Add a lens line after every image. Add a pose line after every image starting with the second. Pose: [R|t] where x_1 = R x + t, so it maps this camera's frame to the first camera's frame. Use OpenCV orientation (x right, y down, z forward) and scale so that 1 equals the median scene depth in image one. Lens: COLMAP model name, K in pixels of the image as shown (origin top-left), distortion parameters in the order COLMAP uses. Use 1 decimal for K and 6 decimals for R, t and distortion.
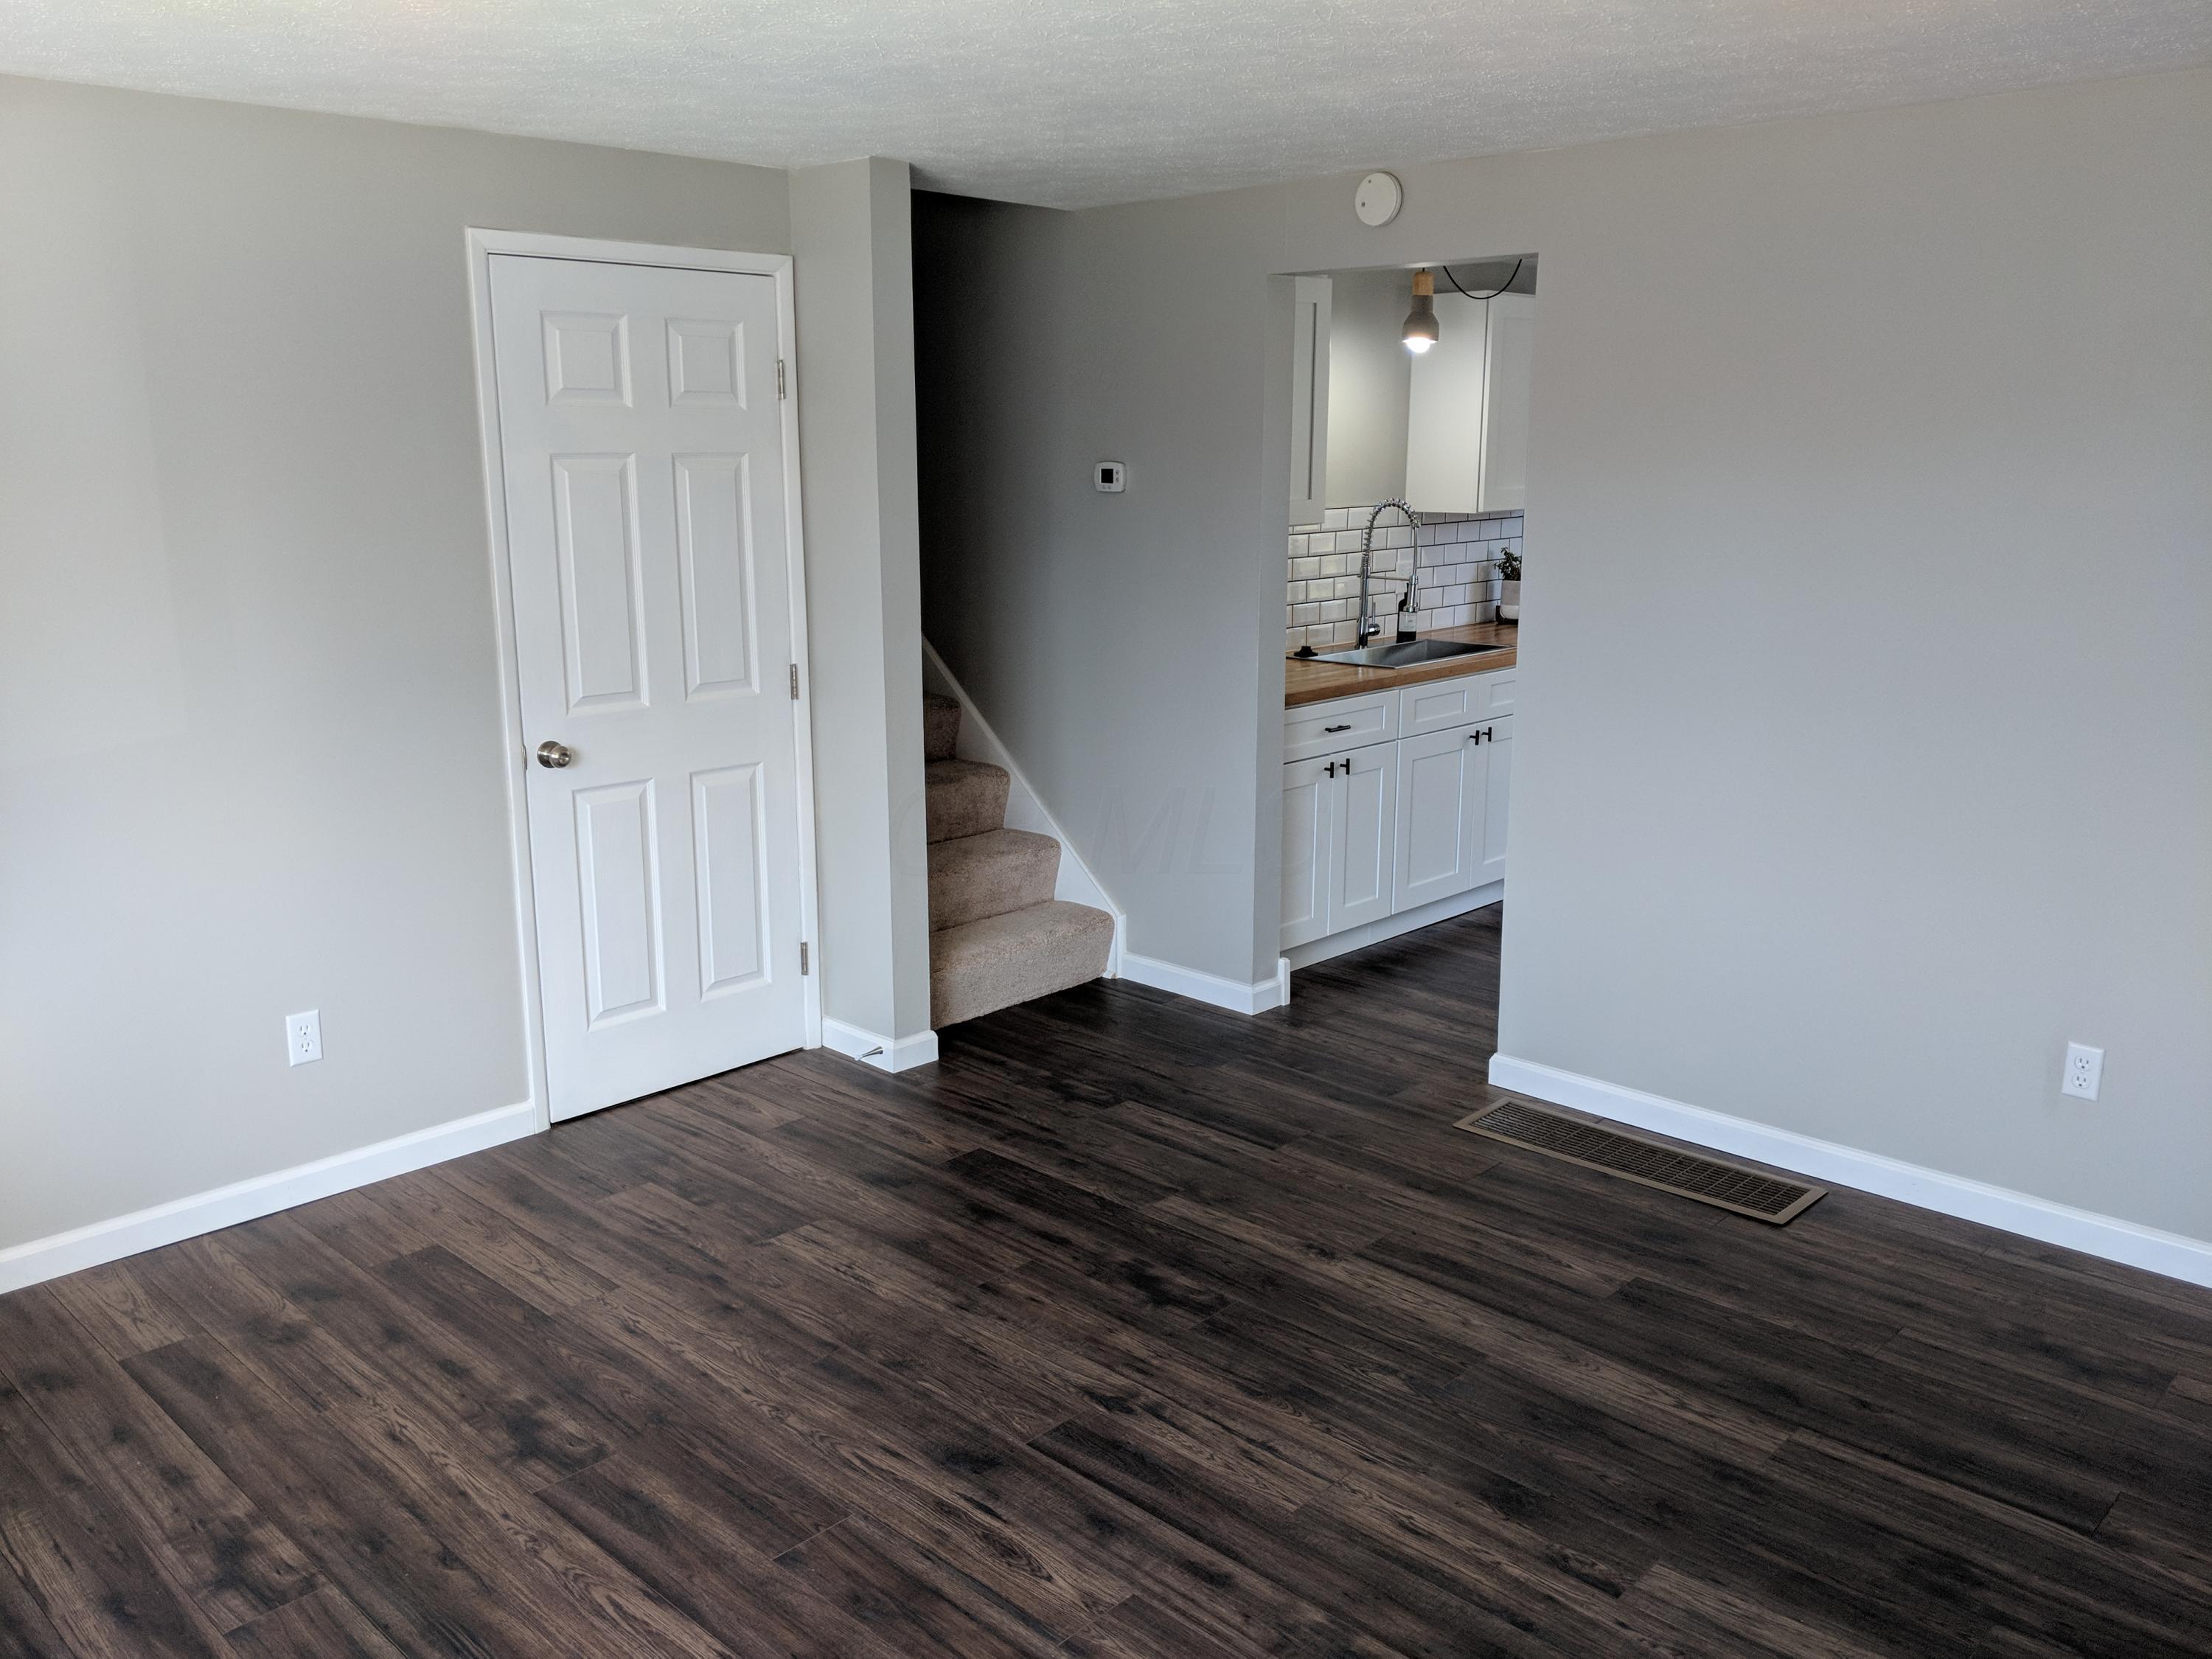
lens RADIAL K [[1753.5, 0, 1106.0], [0, 1753.5, 829.5], [0, 0, 1]] dist [0.090847, -0.160456]
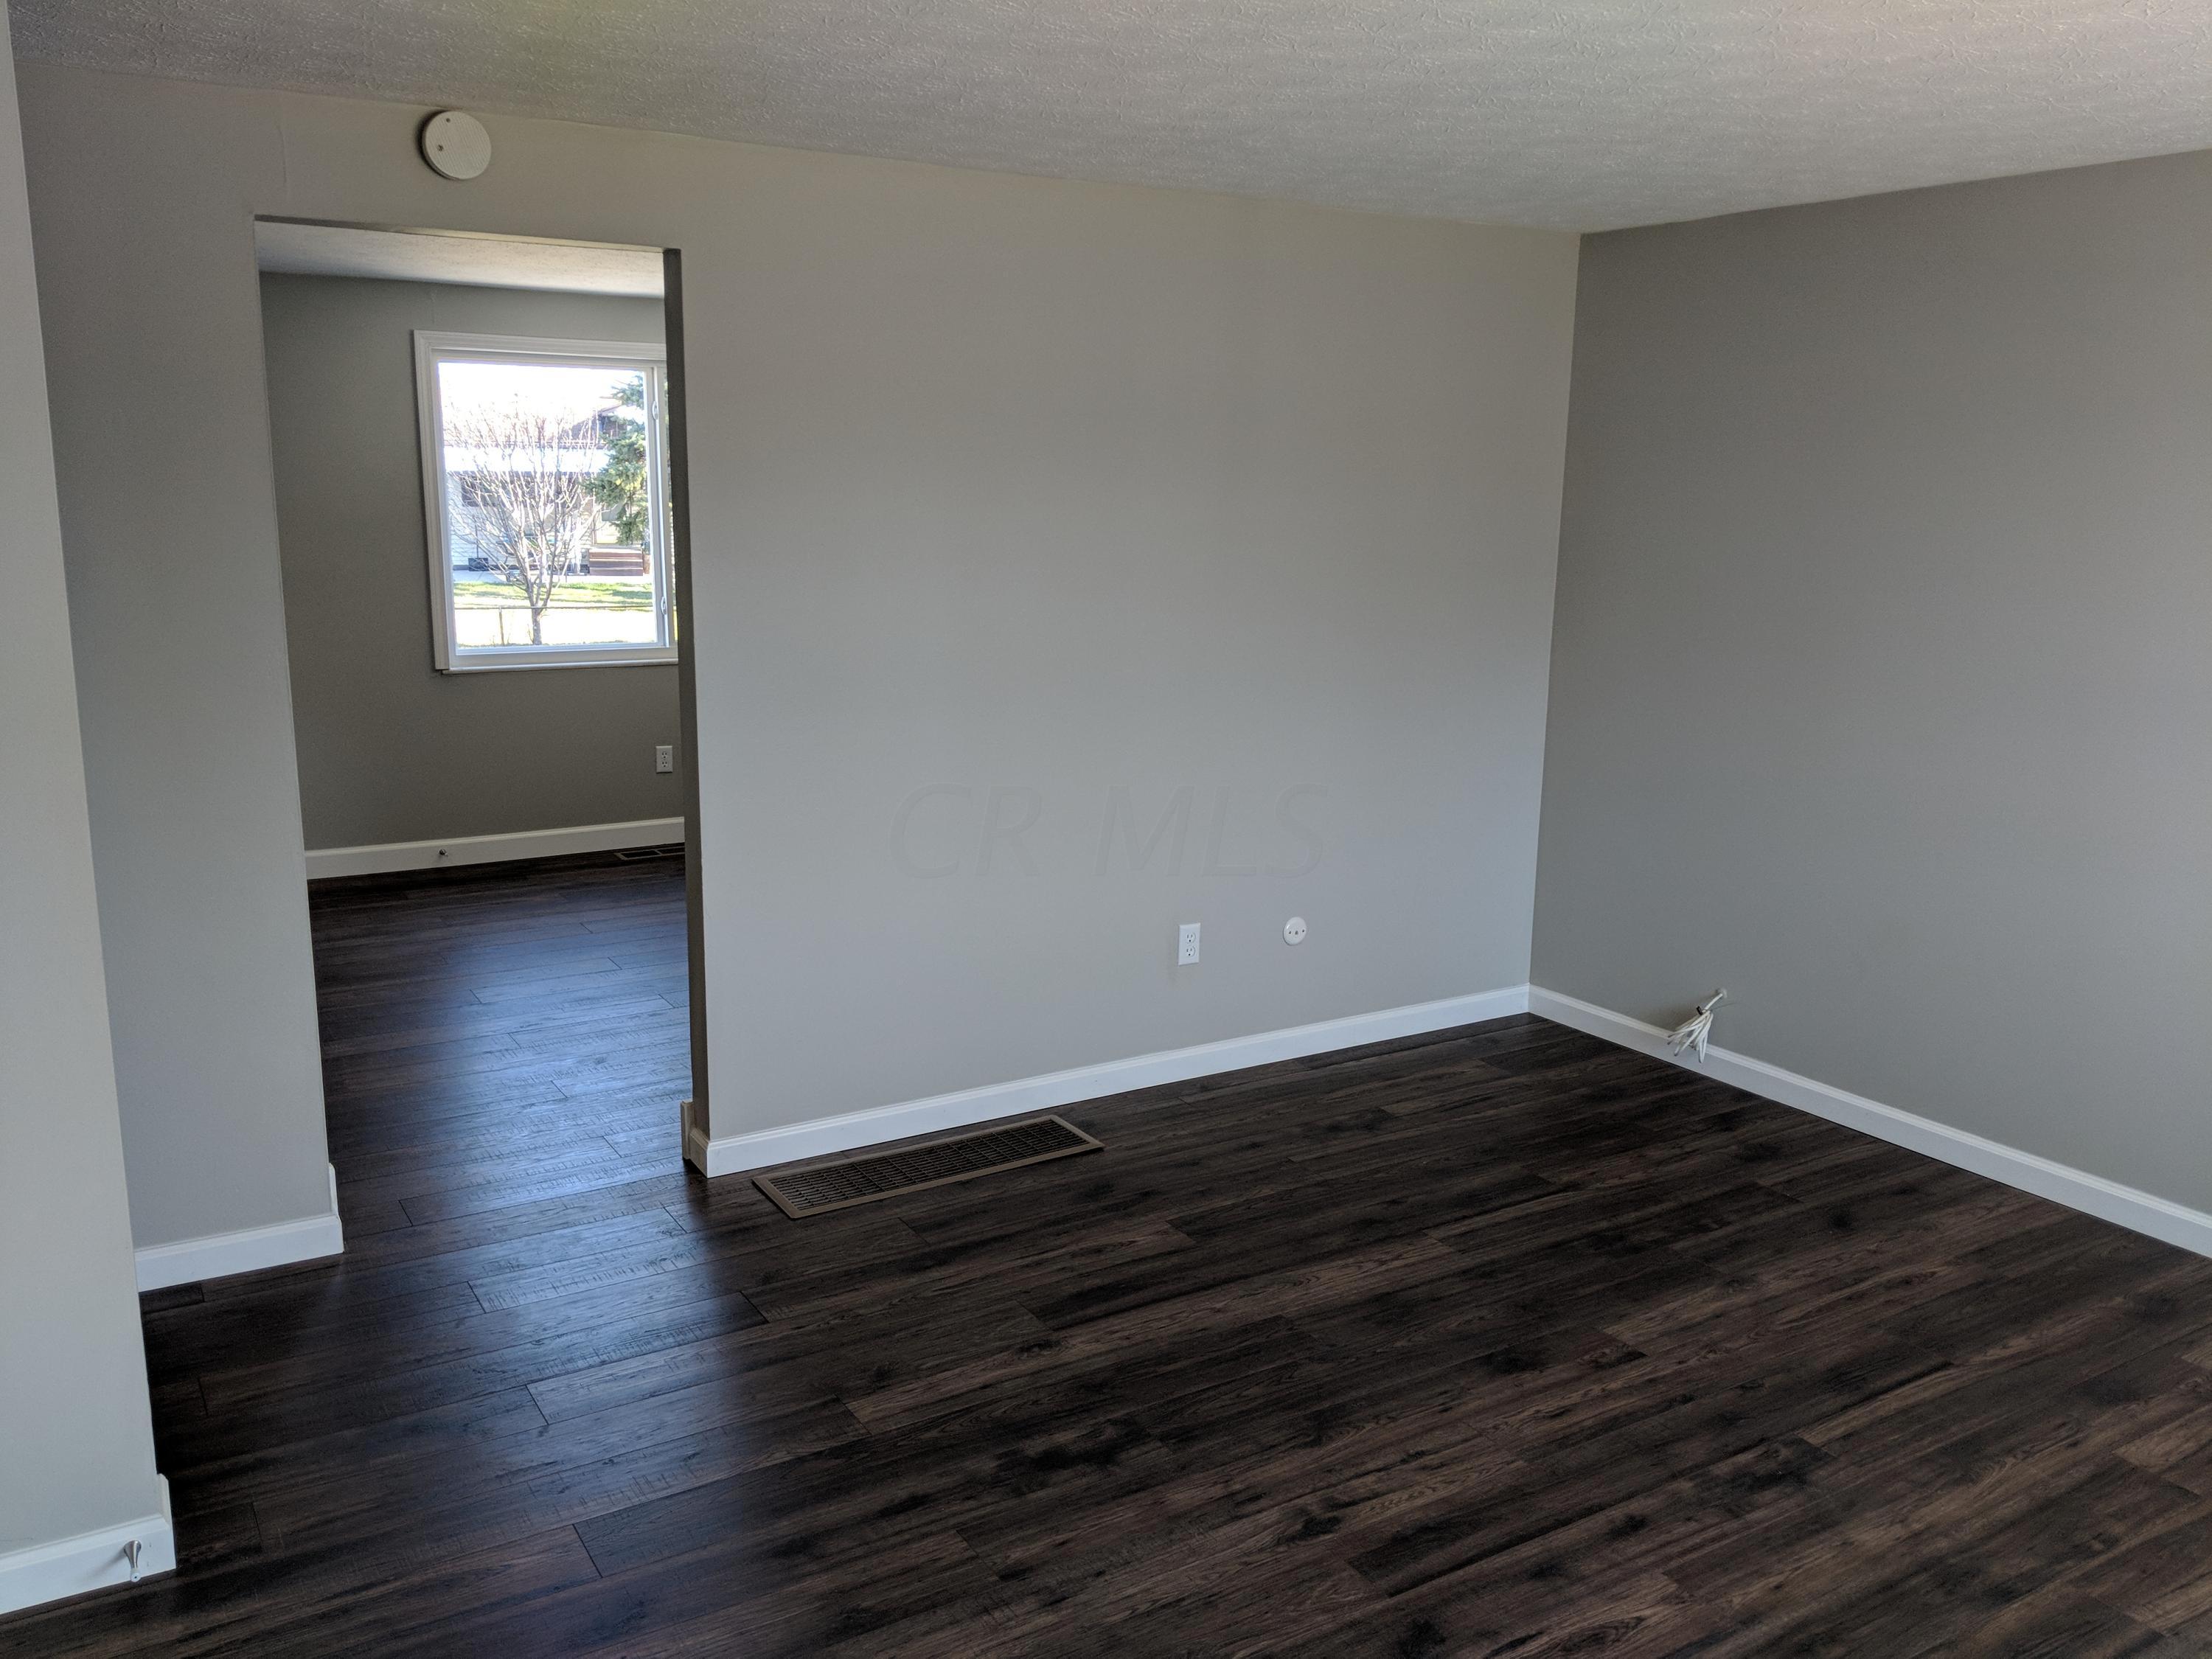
lens RADIAL K [[1753.5, 0, 1106.0], [0, 1753.5, 829.5], [0, 0, 1]] dist [0.090847, -0.160456]
pose [[0.256584, -0.191321, 0.947397, -0.760105], [0.195160, 0.970278, 0.143086, -0.160987], [-0.946613, 0.148180, 0.286296, 0.737711]]
